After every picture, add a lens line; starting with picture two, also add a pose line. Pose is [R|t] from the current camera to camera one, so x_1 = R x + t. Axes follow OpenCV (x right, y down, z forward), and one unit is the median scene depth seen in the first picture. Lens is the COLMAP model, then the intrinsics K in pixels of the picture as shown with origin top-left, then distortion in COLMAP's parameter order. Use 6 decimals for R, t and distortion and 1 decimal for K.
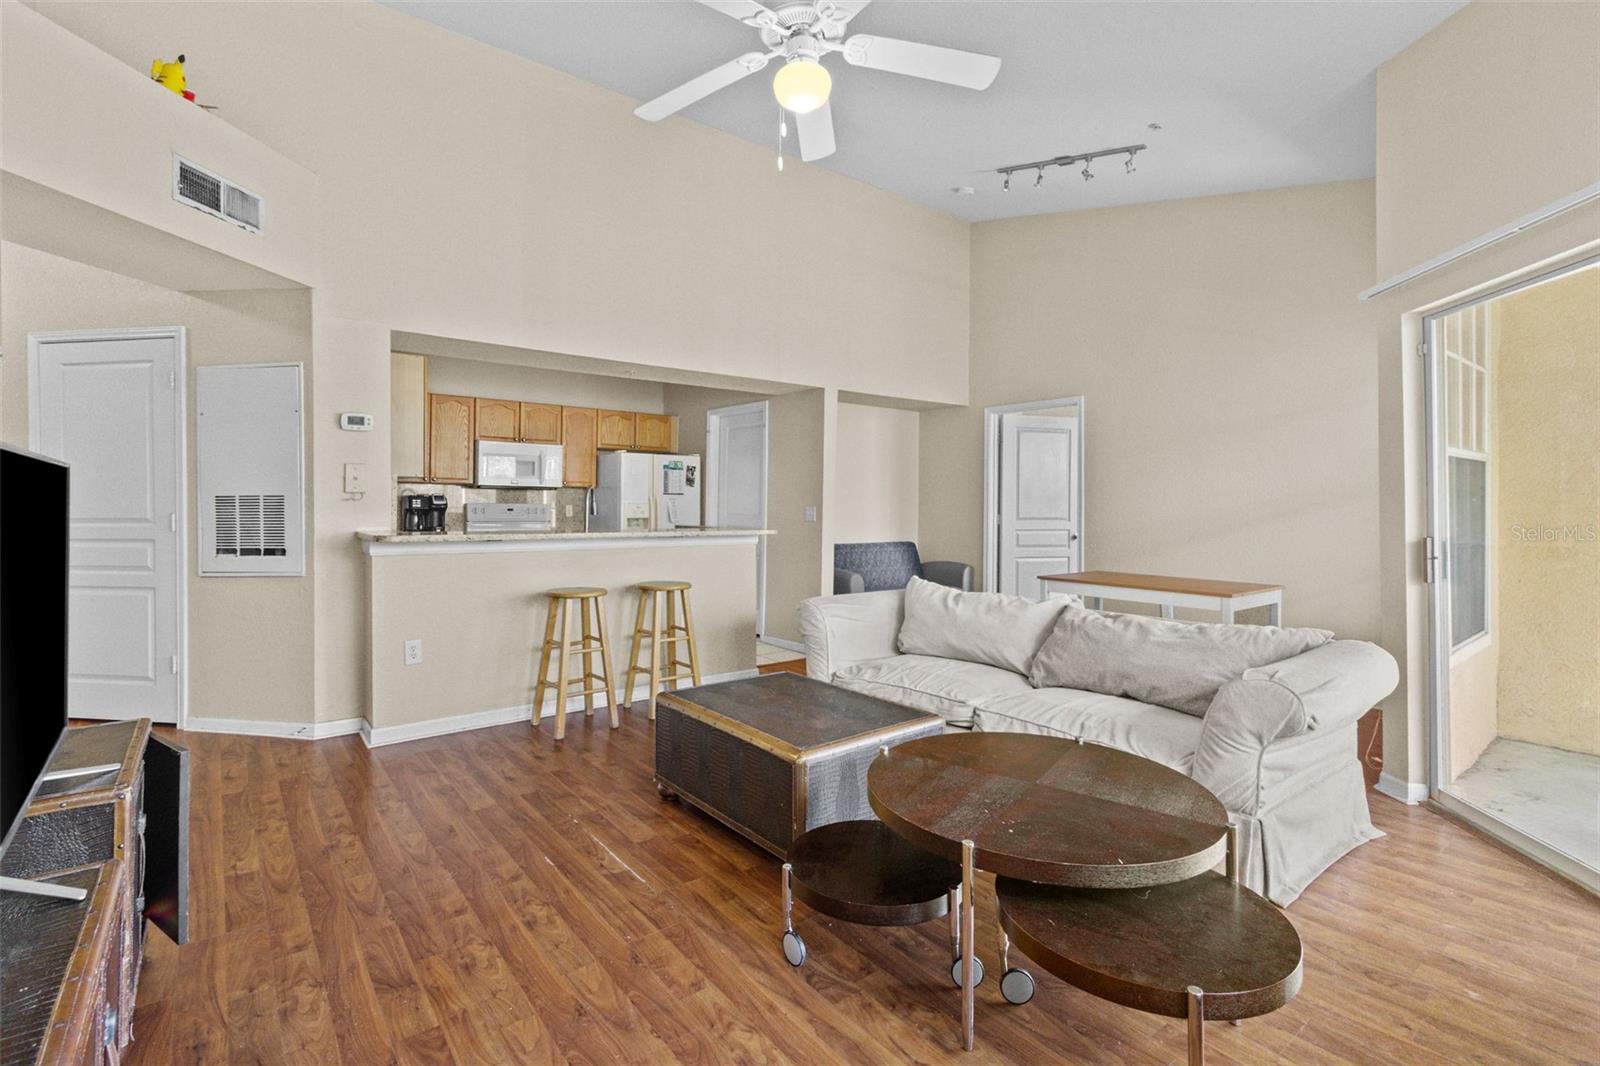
lens RADIAL K [[745.7, 0, 794.2], [0, 745.7, 501.8], [0, 0, 1]] dist [0.000991, -0.000487]
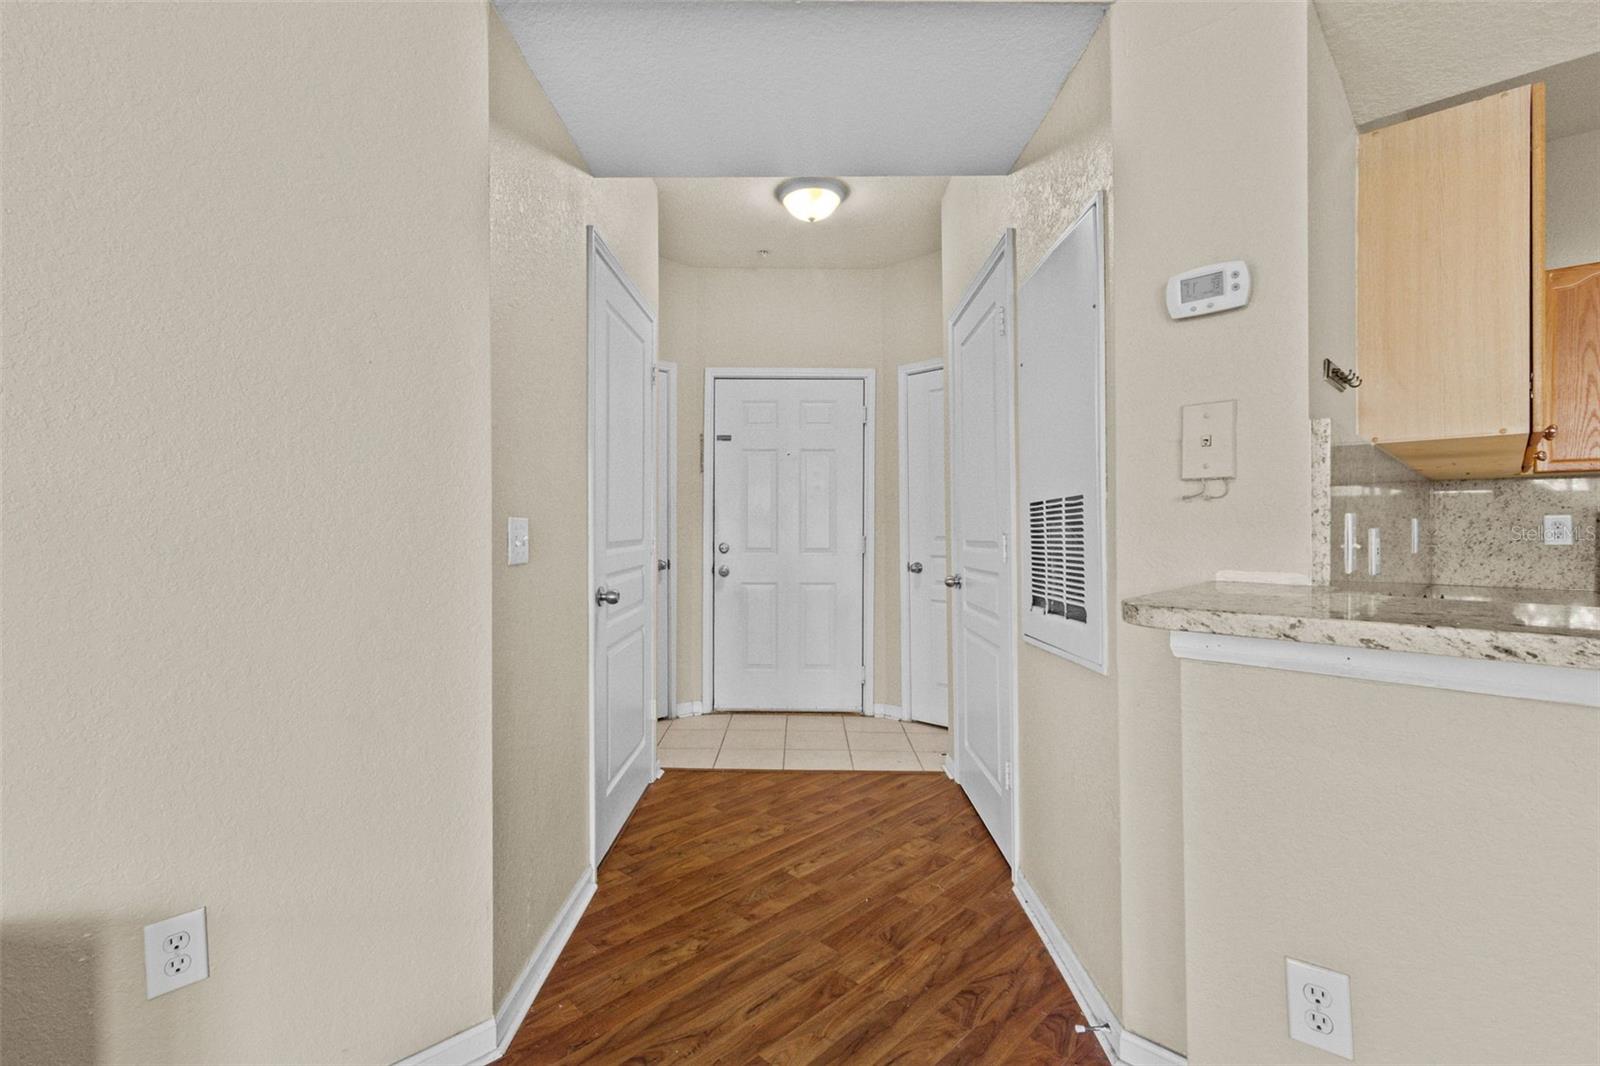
lens RADIAL K [[730.2, 0, 787.2], [0, 730.2, 534.4], [0, 0, 1]] dist [0.003390, -0.000278]
pose [[0.133914, 0.000451, -0.990993, -0.231070], [0.002619, 0.999996, 0.000809, 0.013915], [0.990990, -0.002704, 0.133912, 0.686123]]
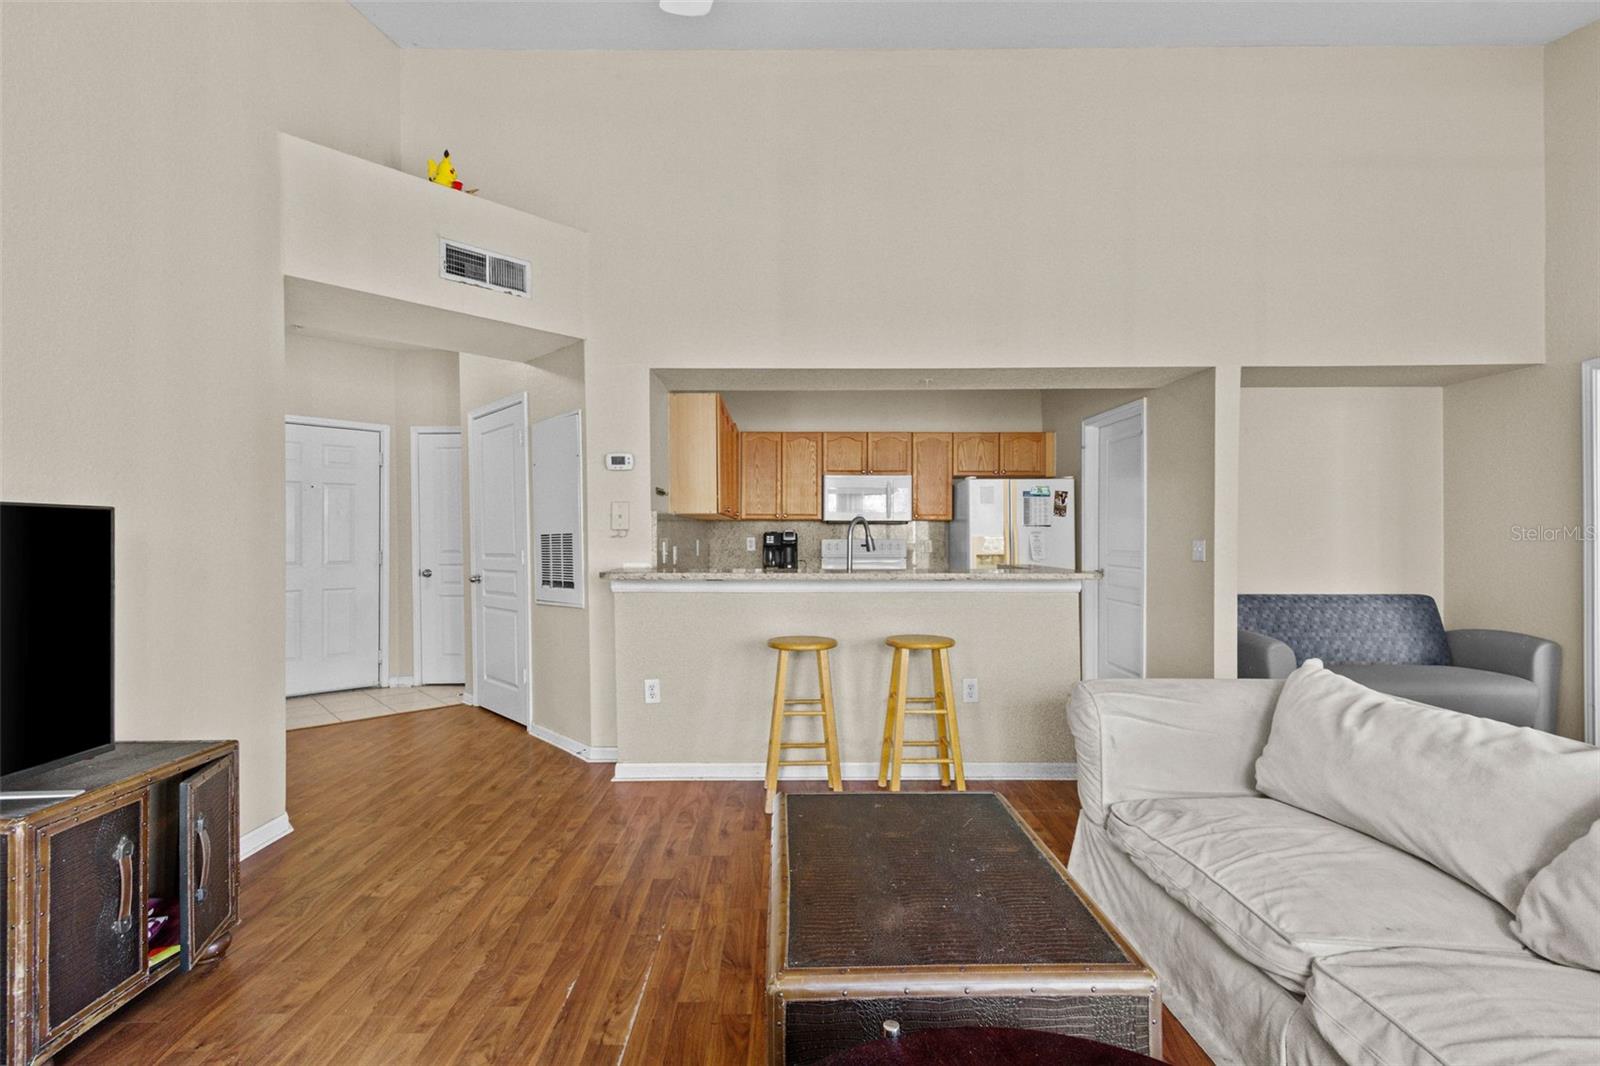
lens RADIAL K [[730.2, 0, 787.2], [0, 730.2, 534.4], [0, 0, 1]] dist [0.003390, -0.000278]
pose [[0.786340, -0.011508, -0.617686, 0.204879], [0.009303, 0.999934, -0.006786, 0.002836], [0.617723, -0.000410, 0.786395, 0.320714]]
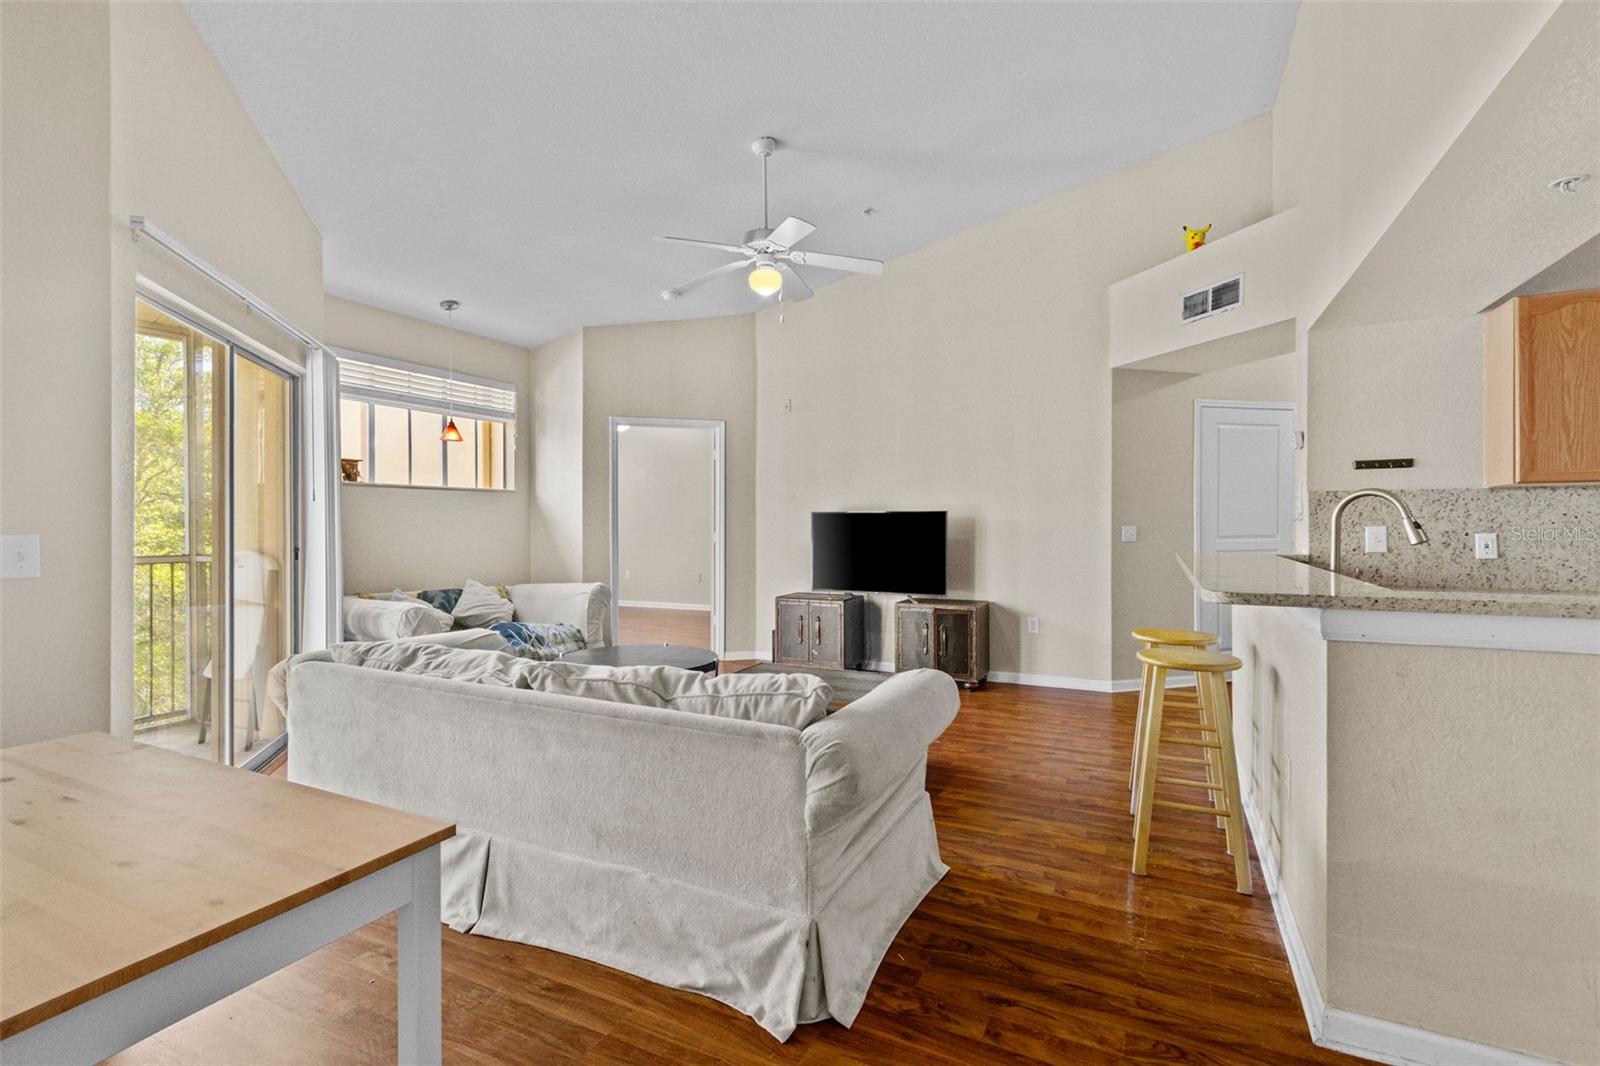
lens RADIAL K [[730.2, 0, 787.2], [0, 730.2, 534.4], [0, 0, 1]] dist [0.003390, -0.000278]
pose [[-0.905983, 0.000056, -0.423314, 0.390319], [-0.004941, 0.999930, 0.010709, 0.007812], [0.423285, 0.011793, -0.905920, 1.470579]]
